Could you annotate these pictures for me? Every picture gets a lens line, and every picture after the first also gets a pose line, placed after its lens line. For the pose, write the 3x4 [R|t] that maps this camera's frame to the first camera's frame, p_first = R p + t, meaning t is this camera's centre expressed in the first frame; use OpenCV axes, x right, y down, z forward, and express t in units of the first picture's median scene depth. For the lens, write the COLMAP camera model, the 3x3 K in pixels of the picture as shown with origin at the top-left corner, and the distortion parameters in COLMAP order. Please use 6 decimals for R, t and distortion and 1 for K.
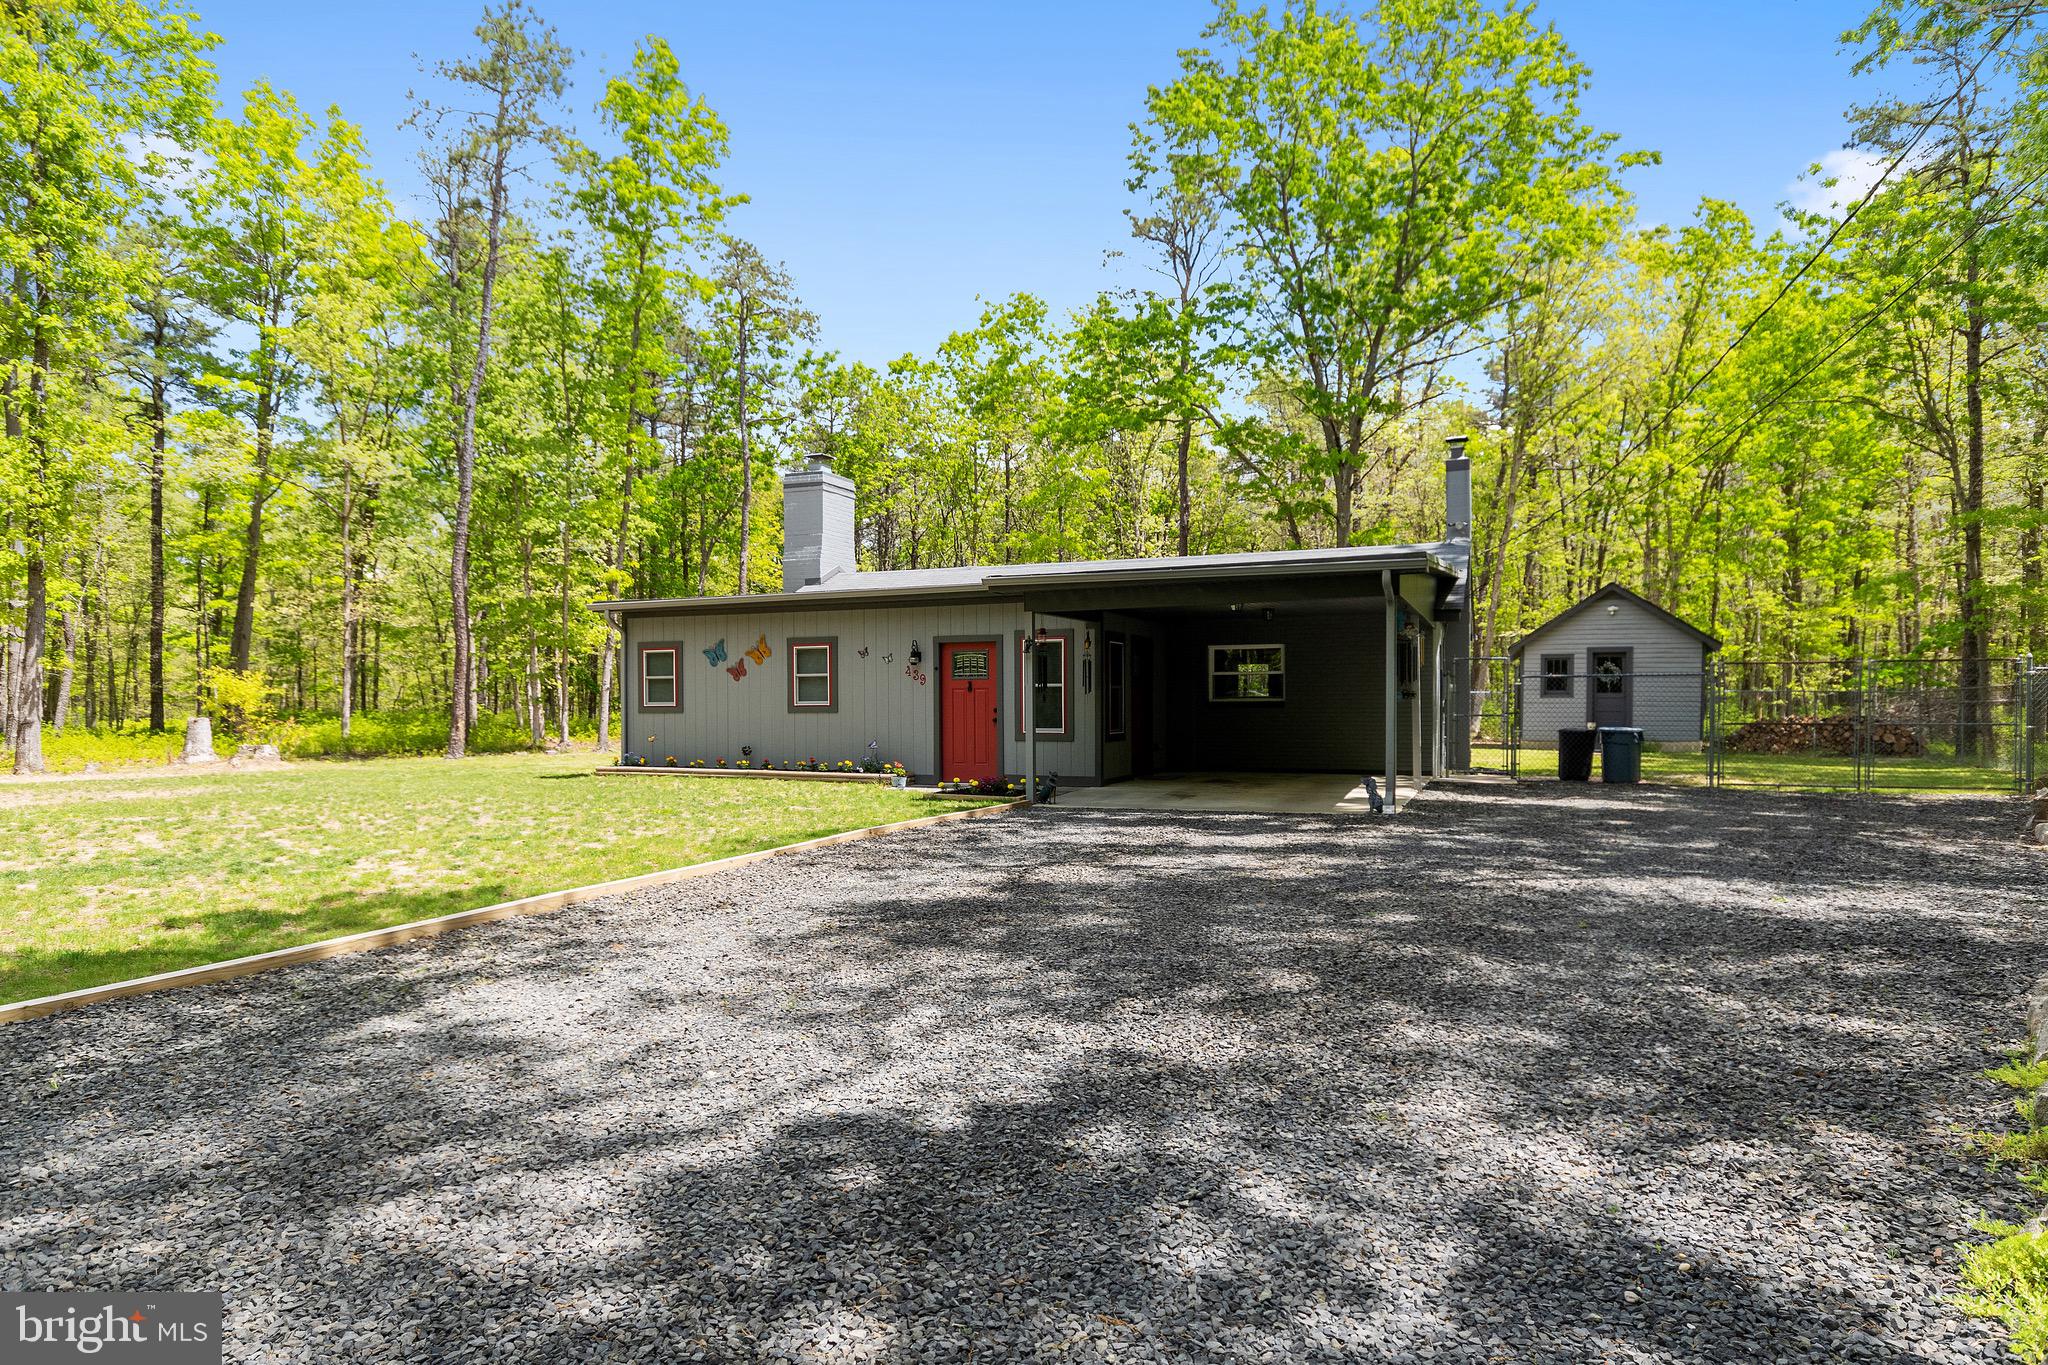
lens RADIAL K [[1173.0, 0, 1022.0], [0, 1173.0, 702.6], [0, 0, 1]] dist [0.042331, -0.020774]
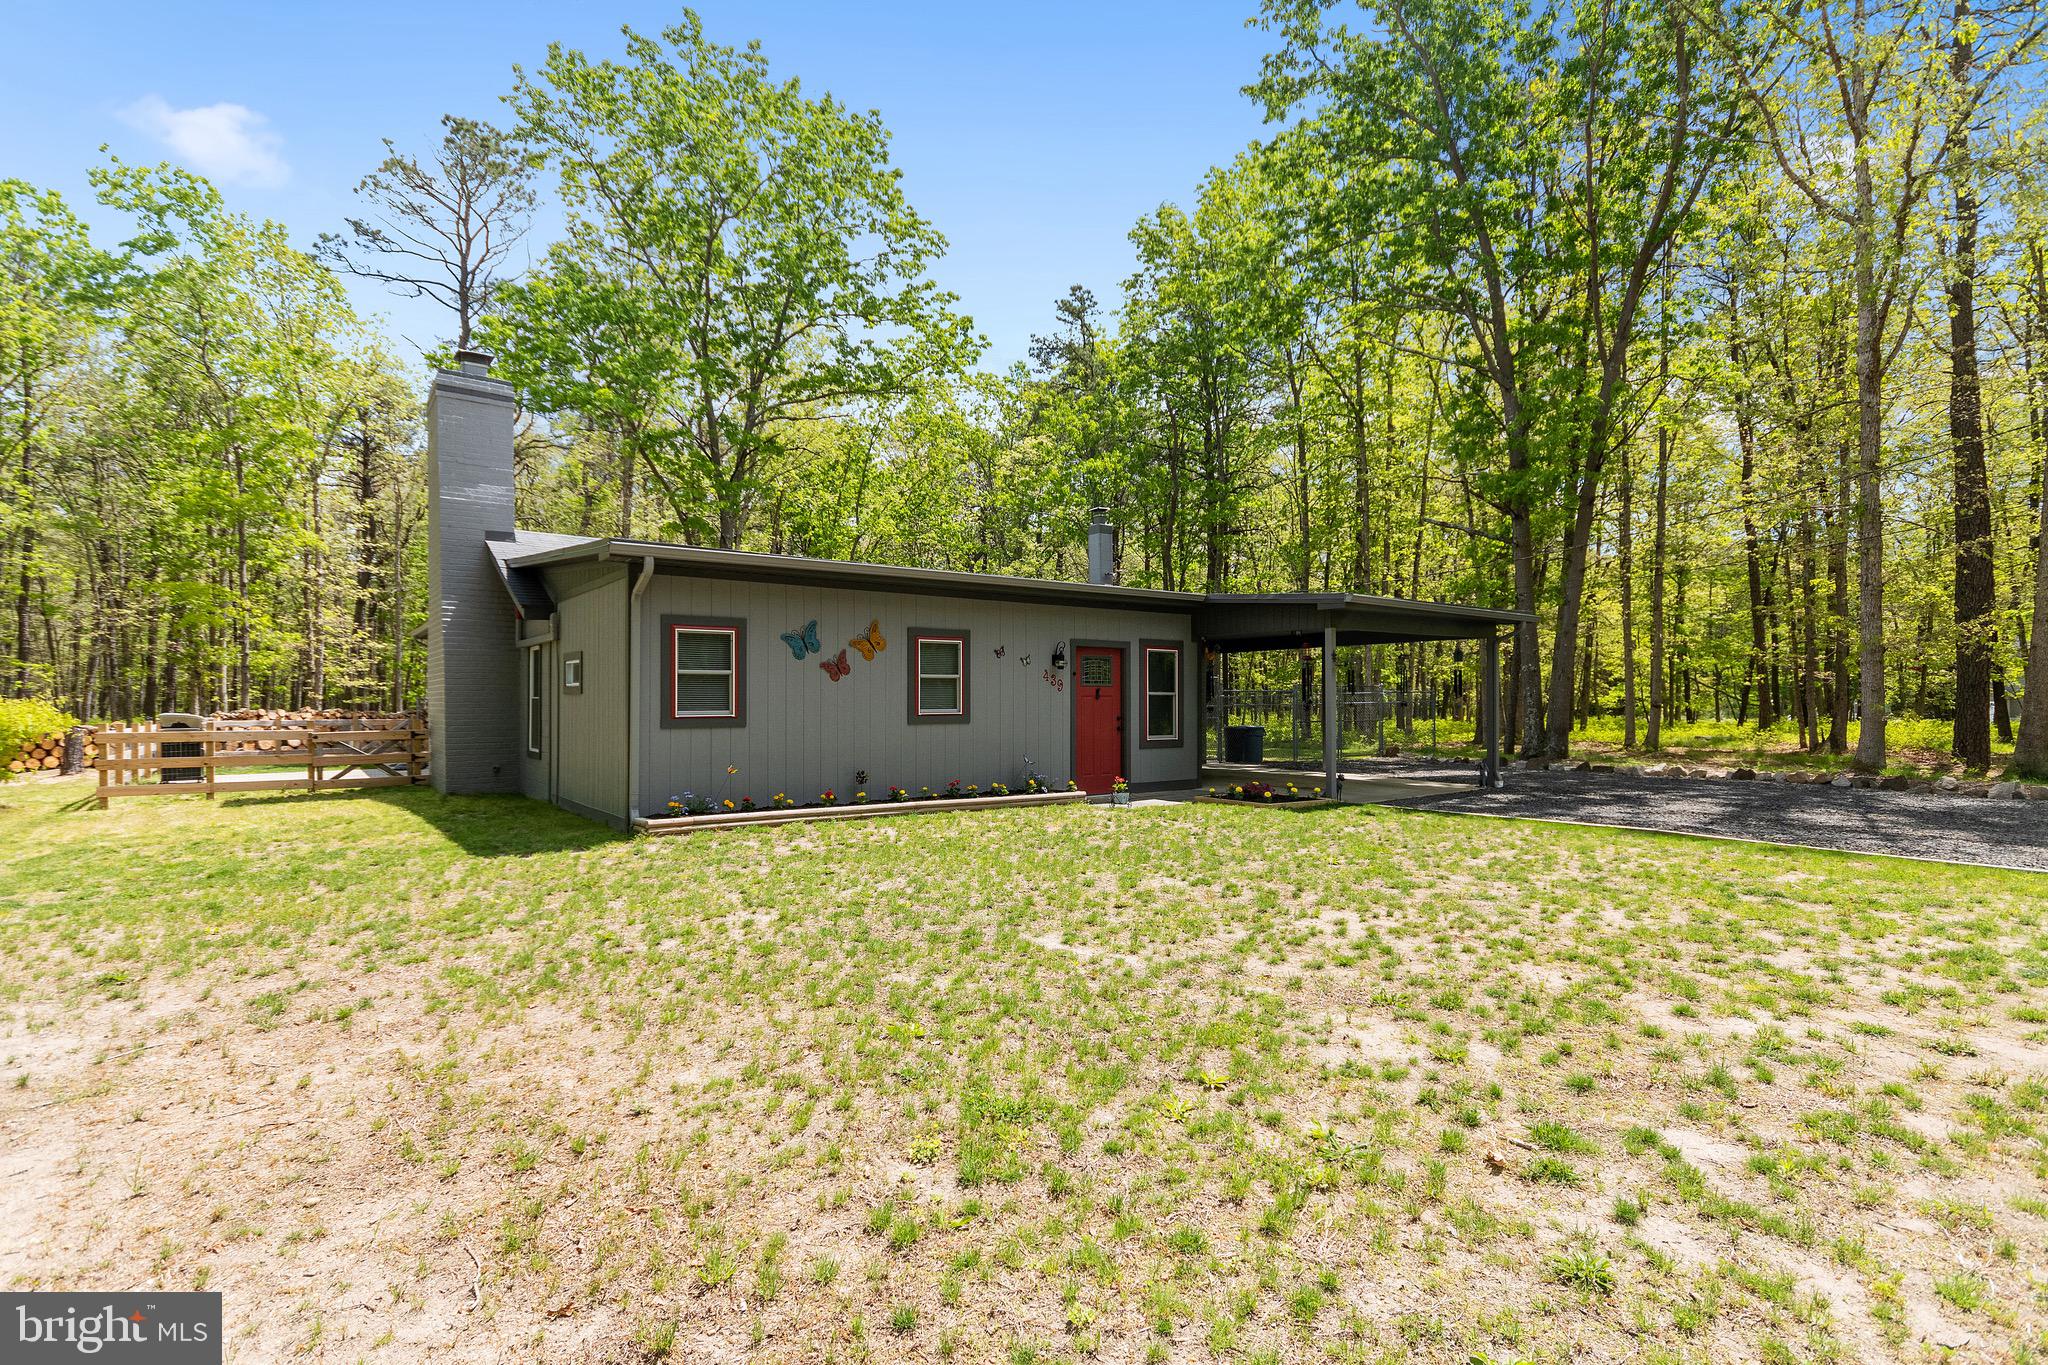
lens RADIAL K [[981.0, 0, 1024.0], [0, 981.0, 682.5], [0, 0, 1]] dist [-0.000452, -0.000031]
pose [[0.507552, 0.022179, 0.861336, -0.390528], [-0.001819, 0.999694, -0.024670, -0.001530], [-0.861619, 0.010955, 0.507437, 0.330272]]
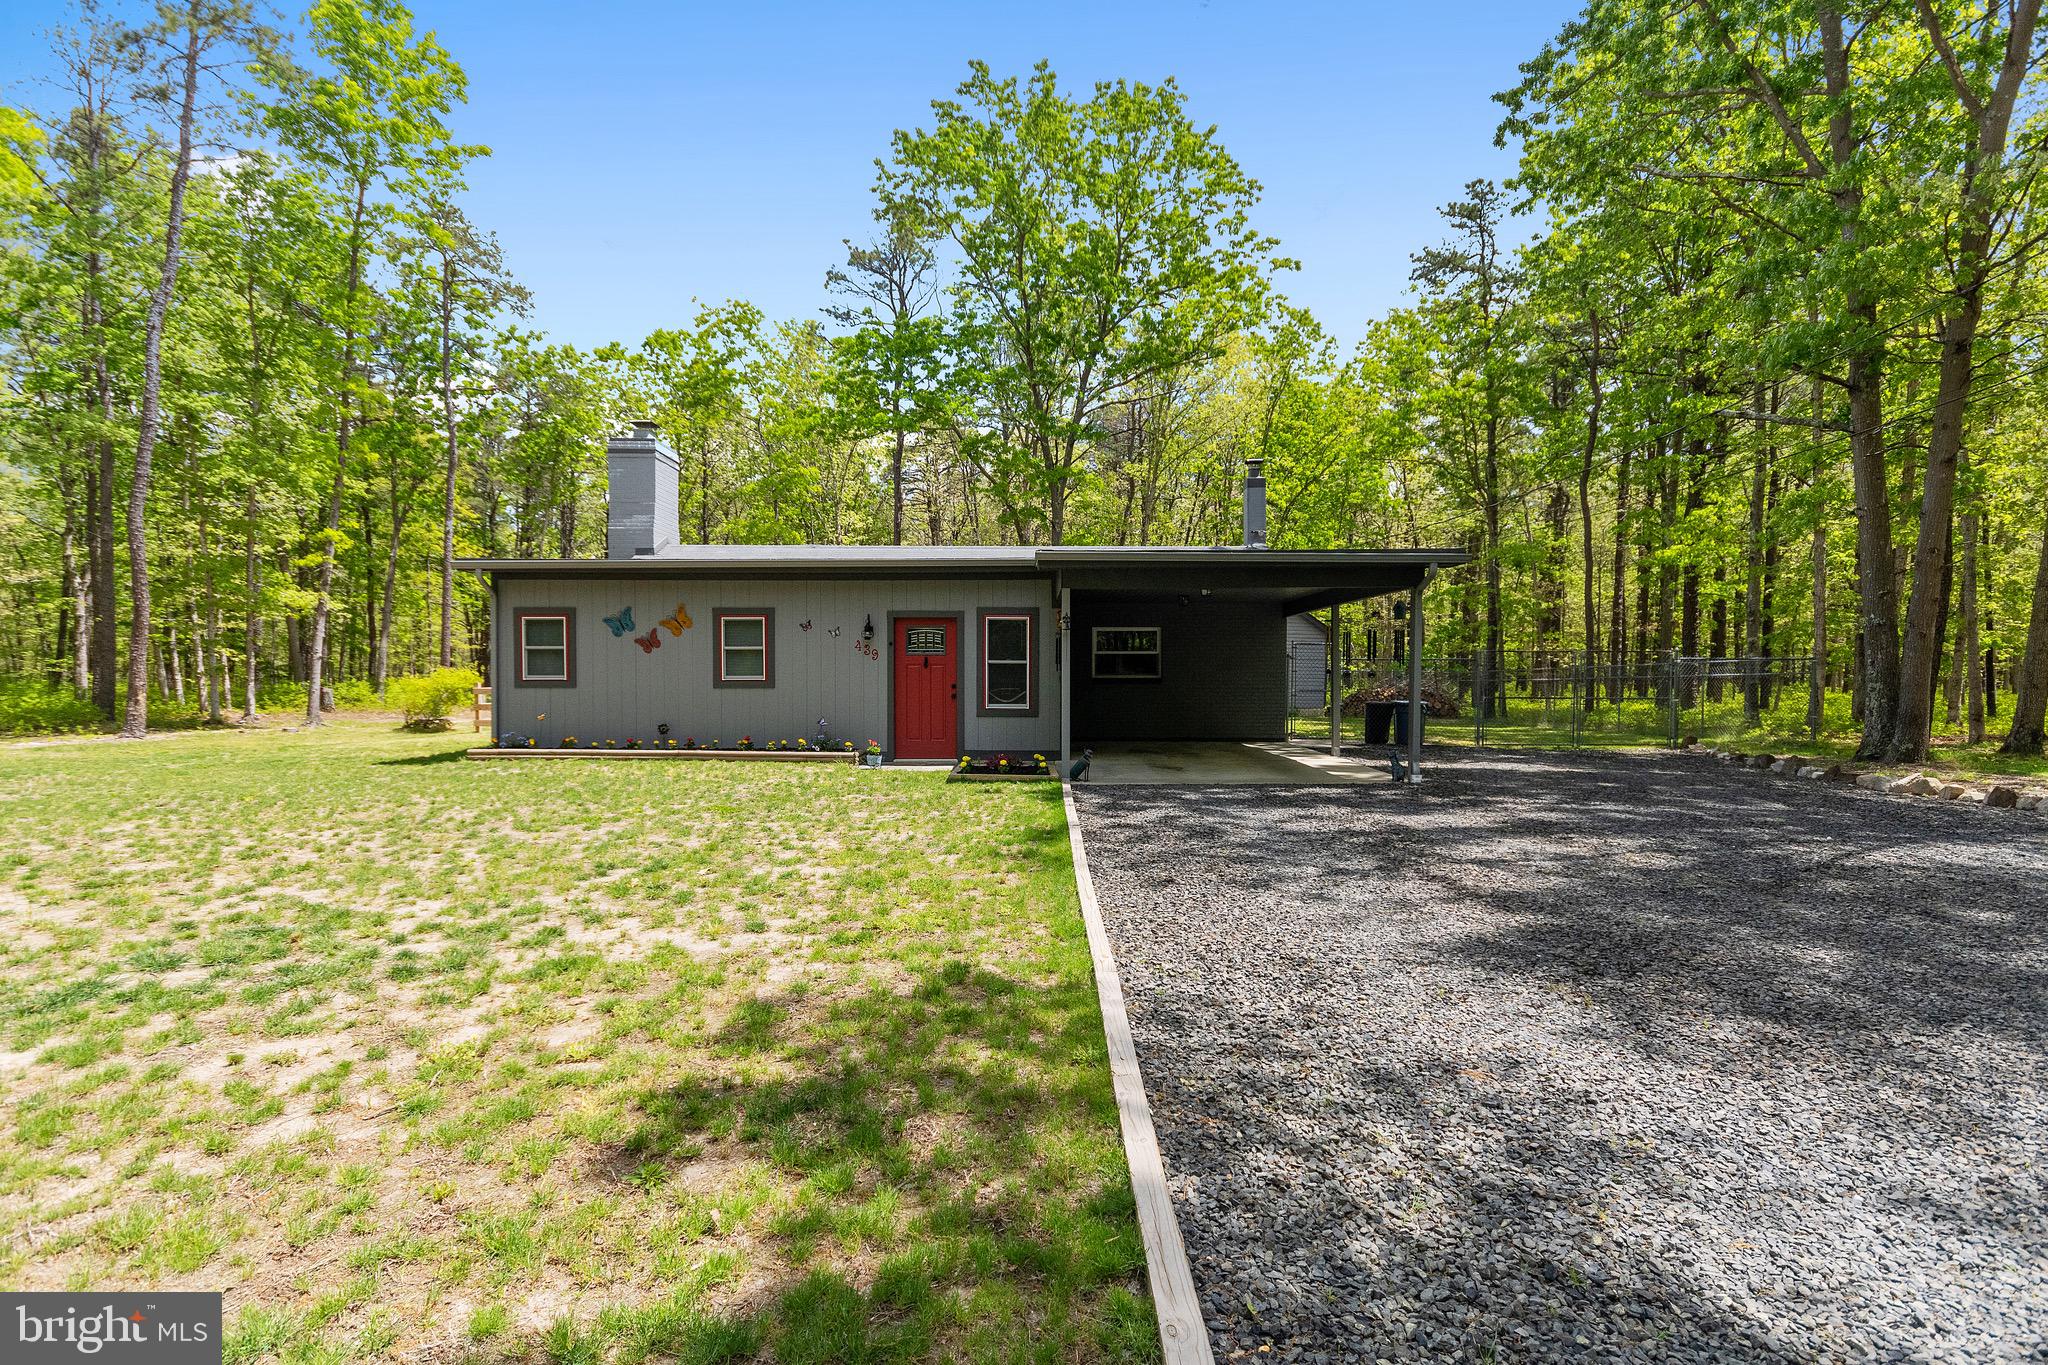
lens RADIAL K [[962.5, 0, 1024.3], [0, 962.5, 688.4], [0, 0, 1]] dist [0.021209, -0.000271]
pose [[0.931820, 0.001229, 0.362919, -0.134668], [-0.006276, 0.999899, 0.012727, -0.001234], [-0.362867, -0.014137, 0.931734, 0.106529]]
